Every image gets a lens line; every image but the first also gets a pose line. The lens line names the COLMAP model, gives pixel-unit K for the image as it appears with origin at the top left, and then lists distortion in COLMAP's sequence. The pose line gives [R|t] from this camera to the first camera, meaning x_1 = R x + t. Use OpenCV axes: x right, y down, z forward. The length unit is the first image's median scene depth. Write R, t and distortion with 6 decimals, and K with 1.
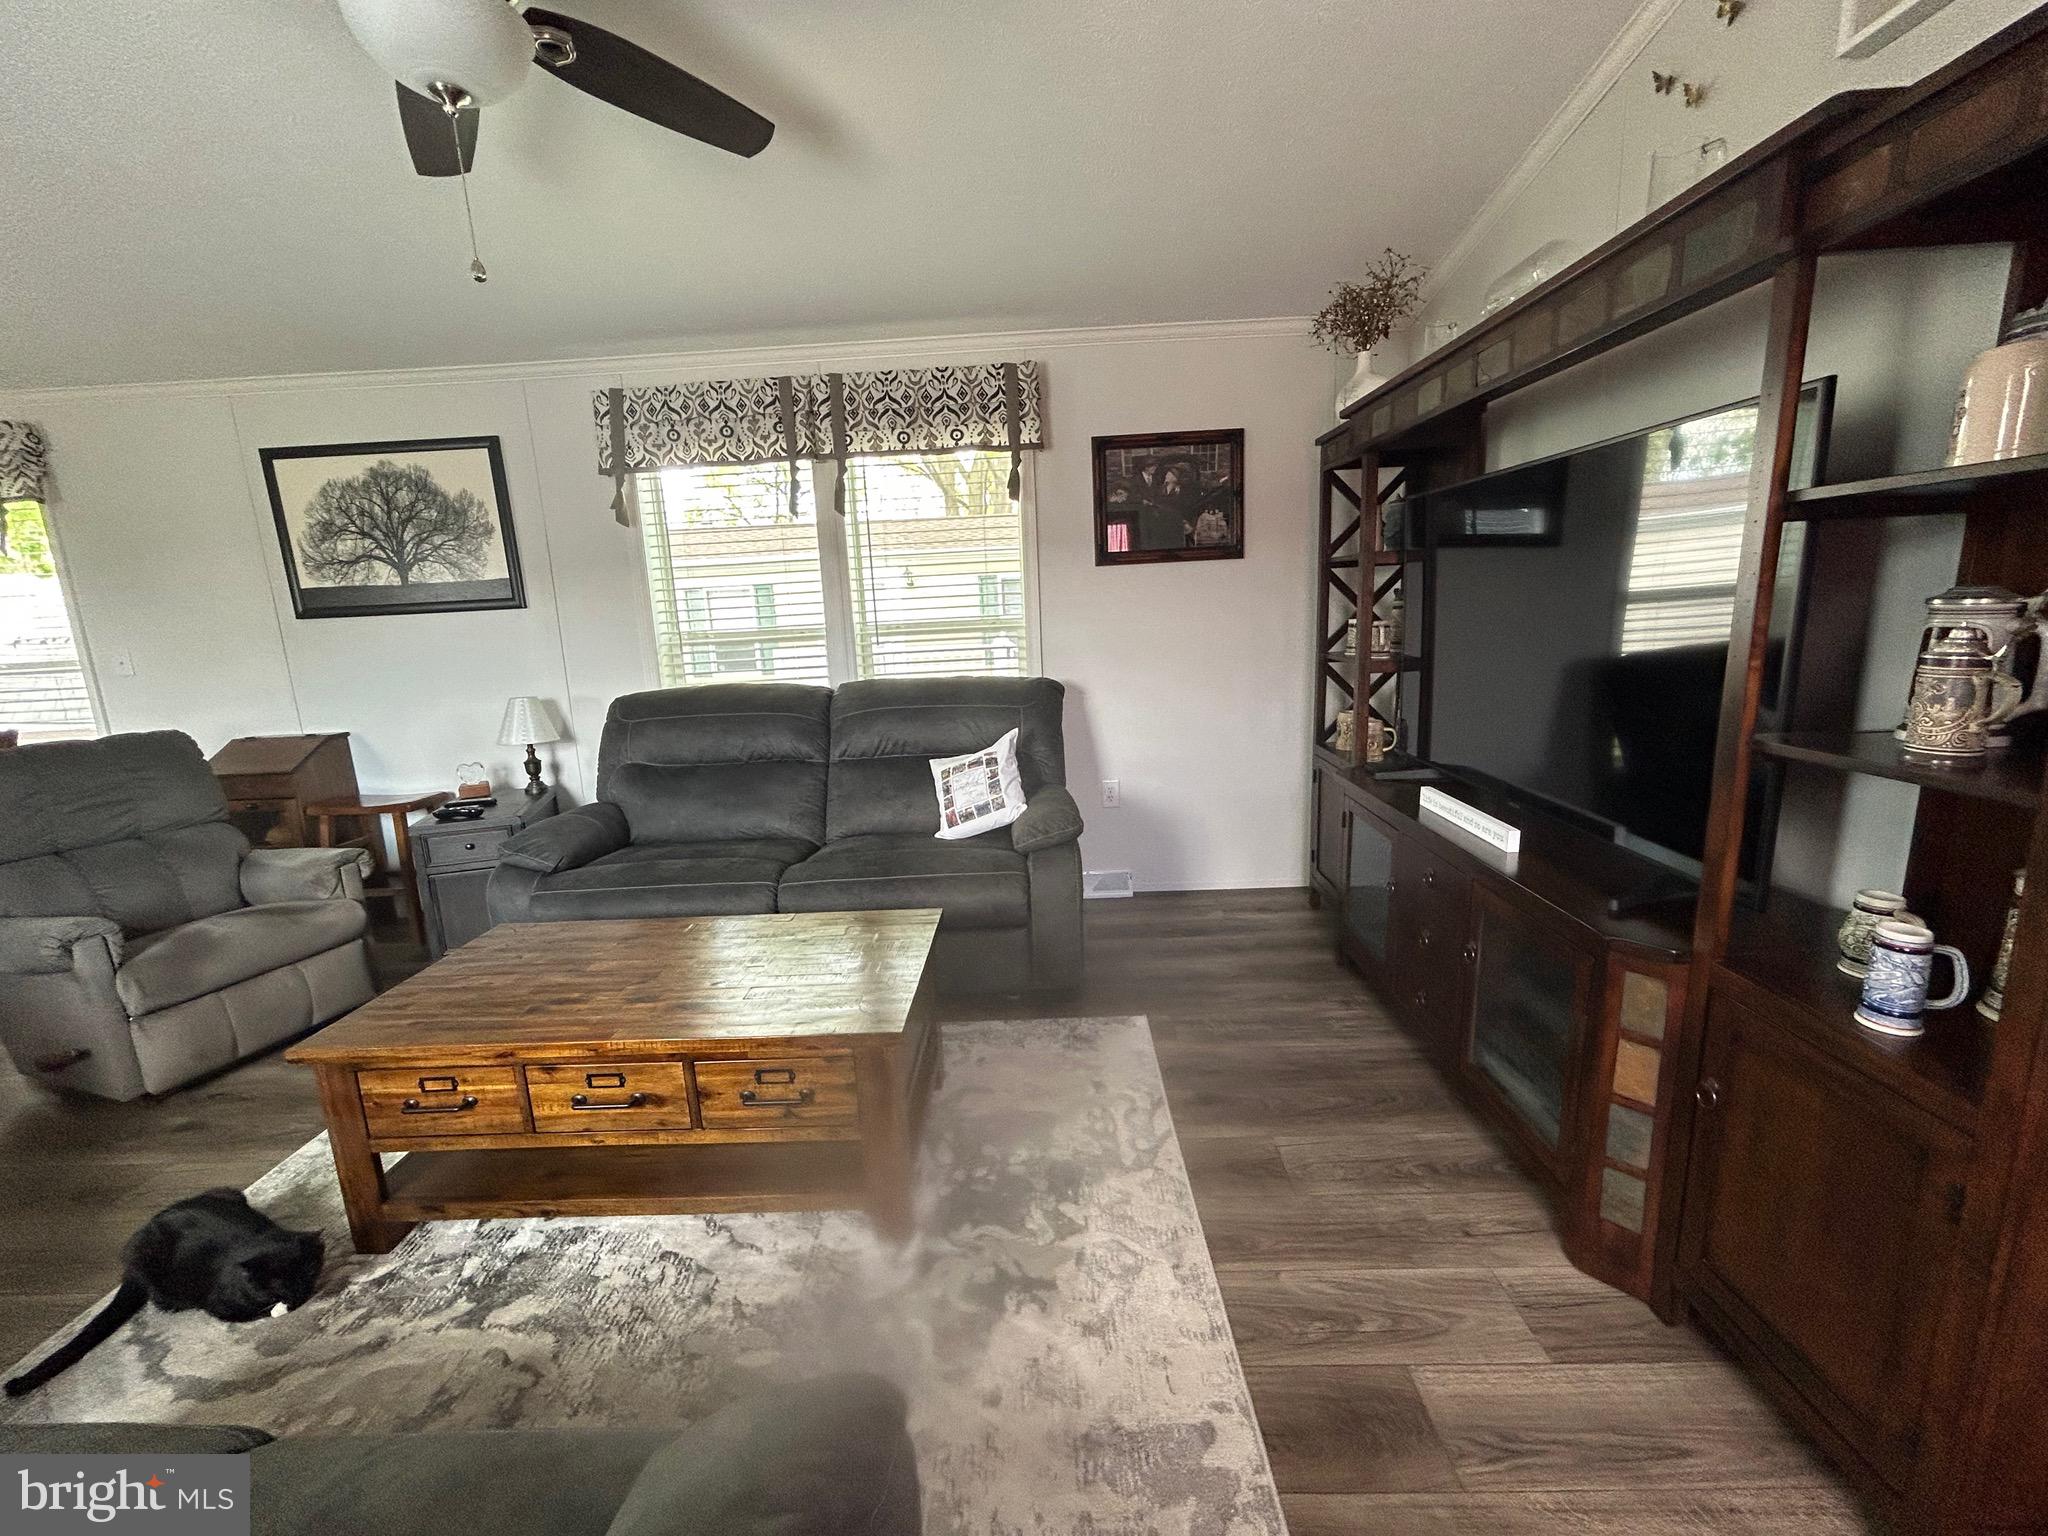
lens RADIAL K [[831.0, 0, 1025.6], [0, 831.0, 766.2], [0, 0, 1]] dist [-0.003019, 0.000757]
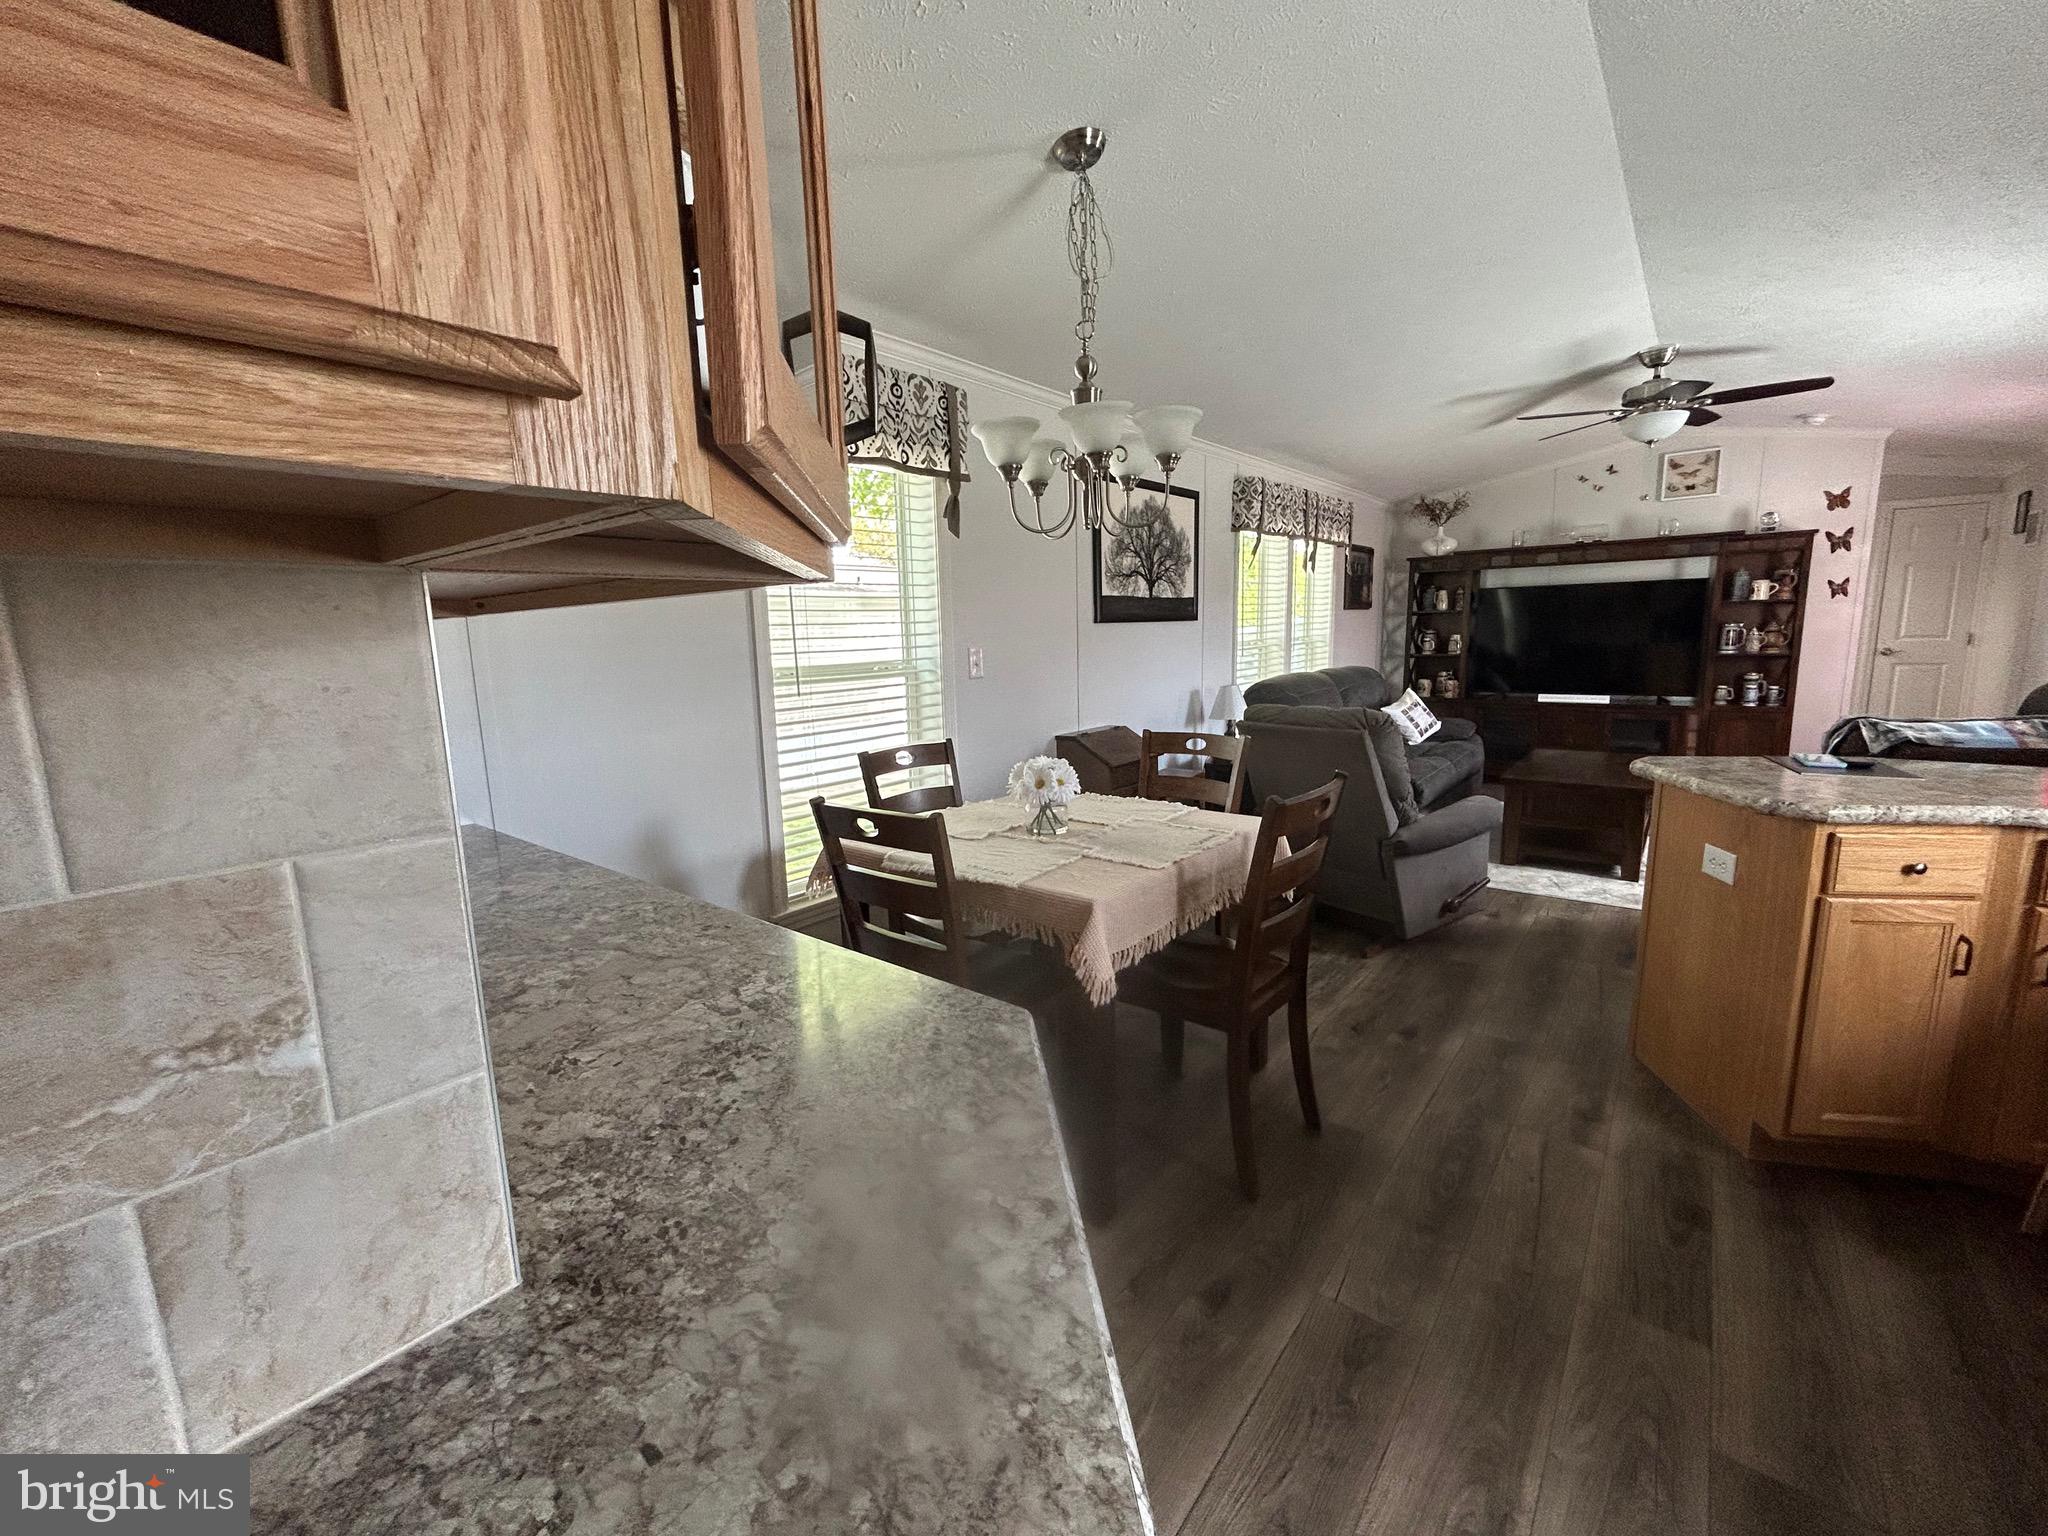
lens RADIAL K [[825.6, 0, 1049.5], [0, 825.6, 758.8], [0, 0, 1]] dist [0.012720, 0.000202]
pose [[0.599885, -0.095225, 0.794400, -1.867542], [0.154403, 0.988006, 0.001837, -0.013124], [-0.785047, 0.121555, 0.607393, 0.429648]]
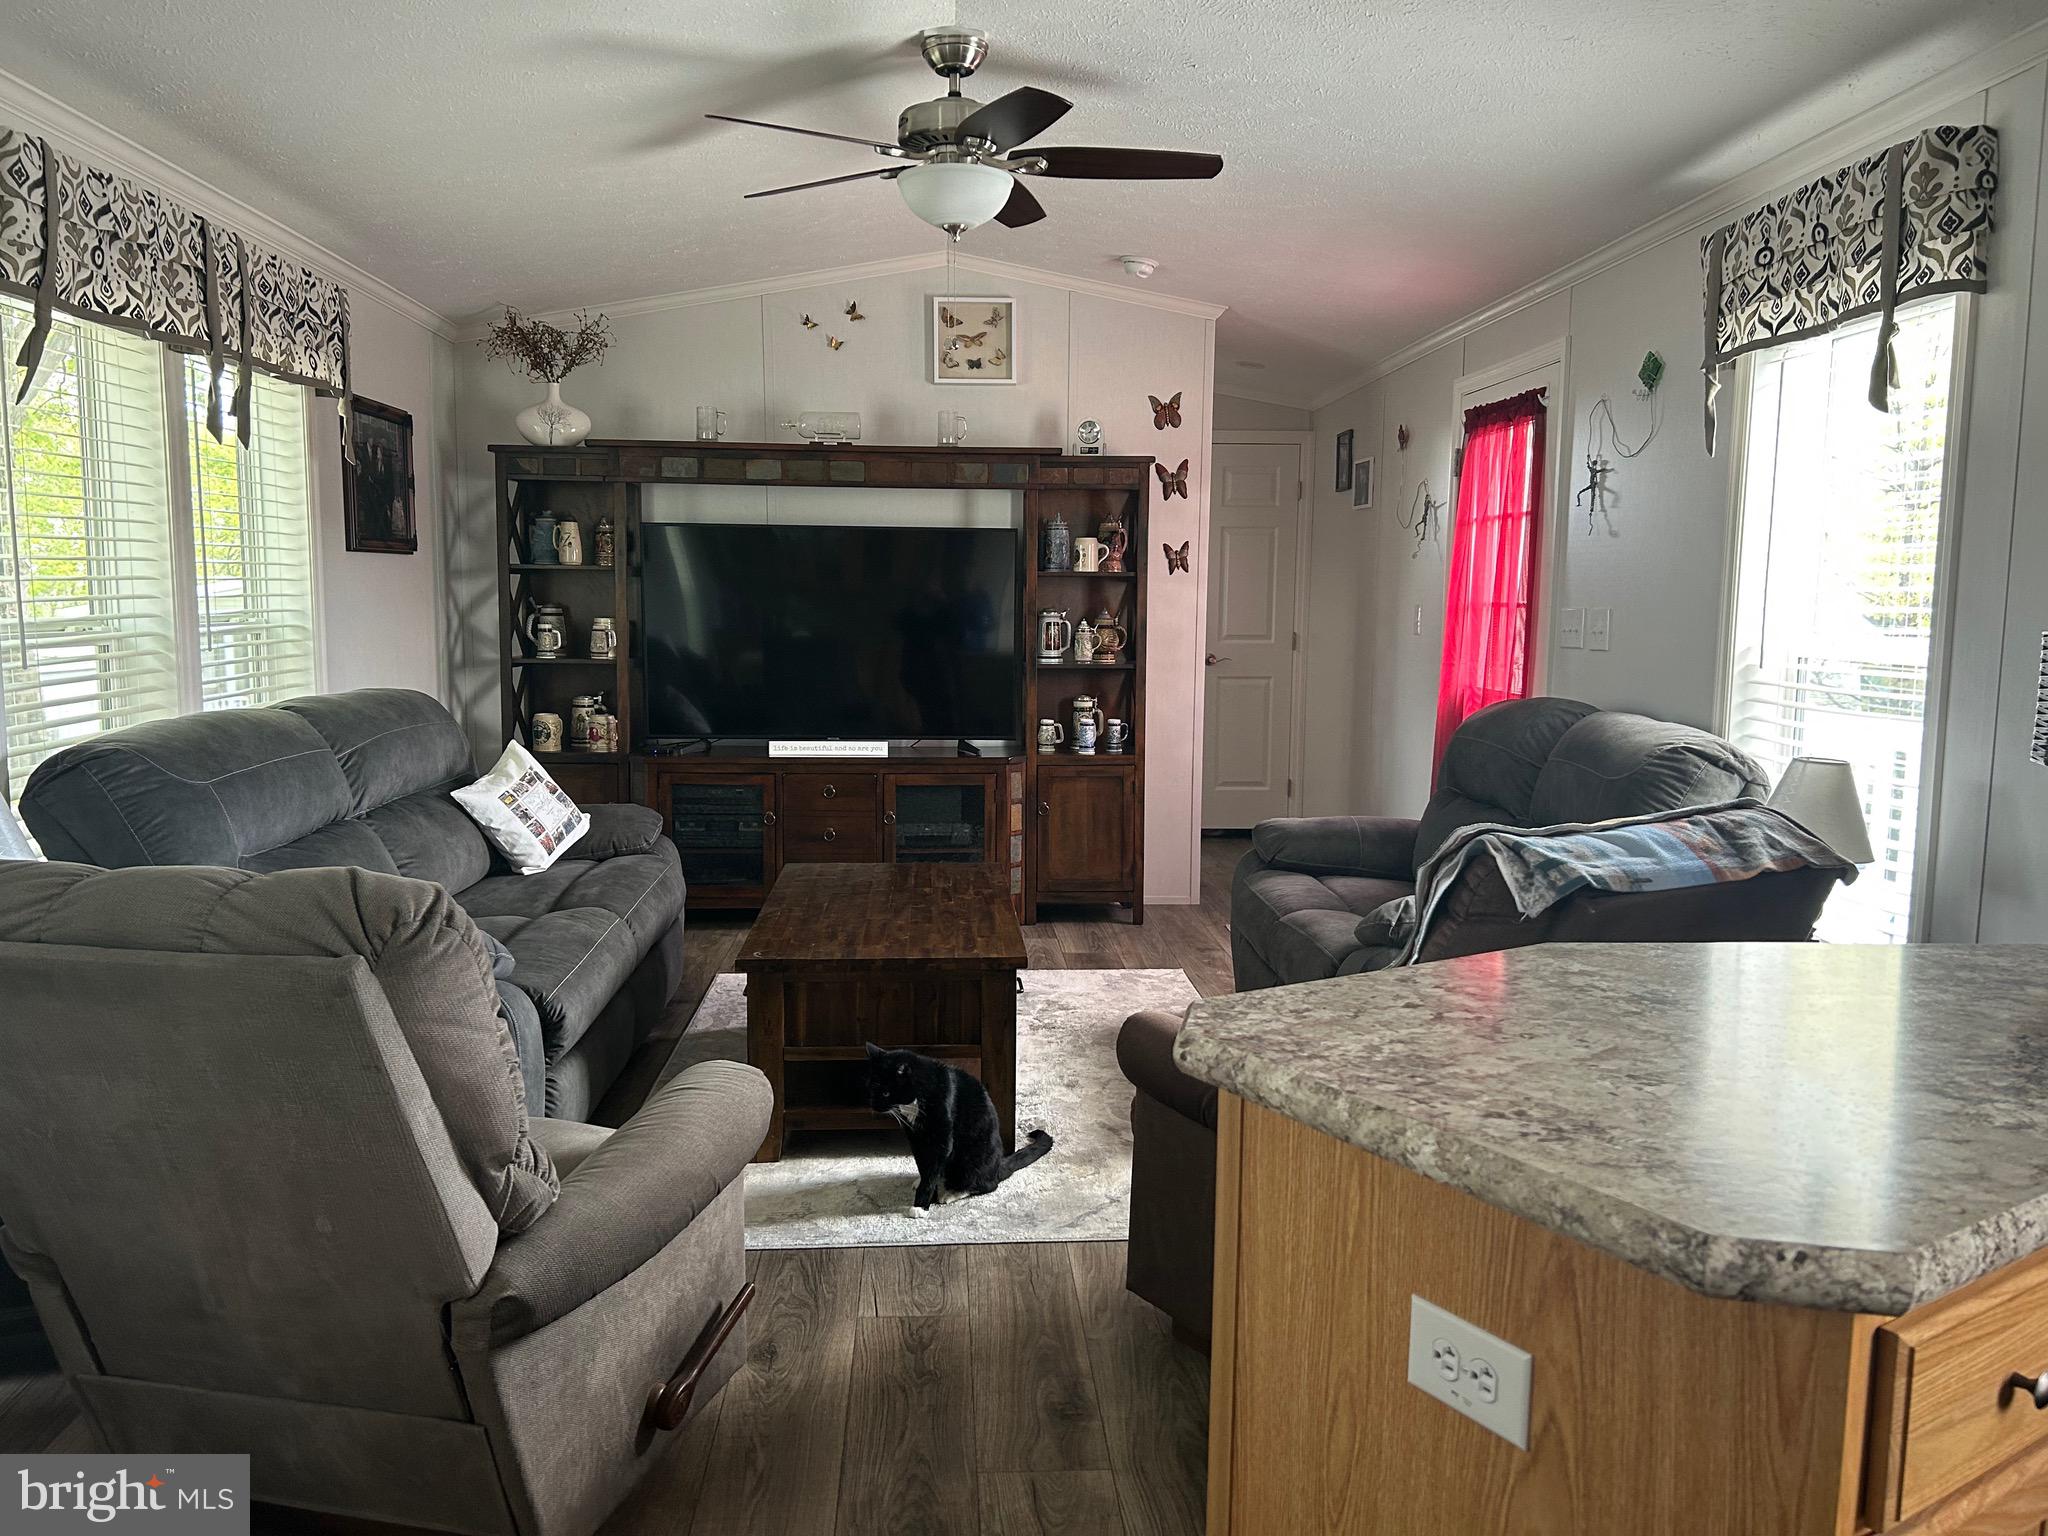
lens RADIAL K [[1547.3, 0, 1034.4], [0, 1547.3, 788.9], [0, 0, 1]] dist [0.111143, -0.258812]
pose [[-0.082172, -0.082039, 0.993236, -1.463429], [0.189683, 0.977102, 0.096399, -0.043631], [-0.978401, 0.196321, -0.064729, 0.514344]]
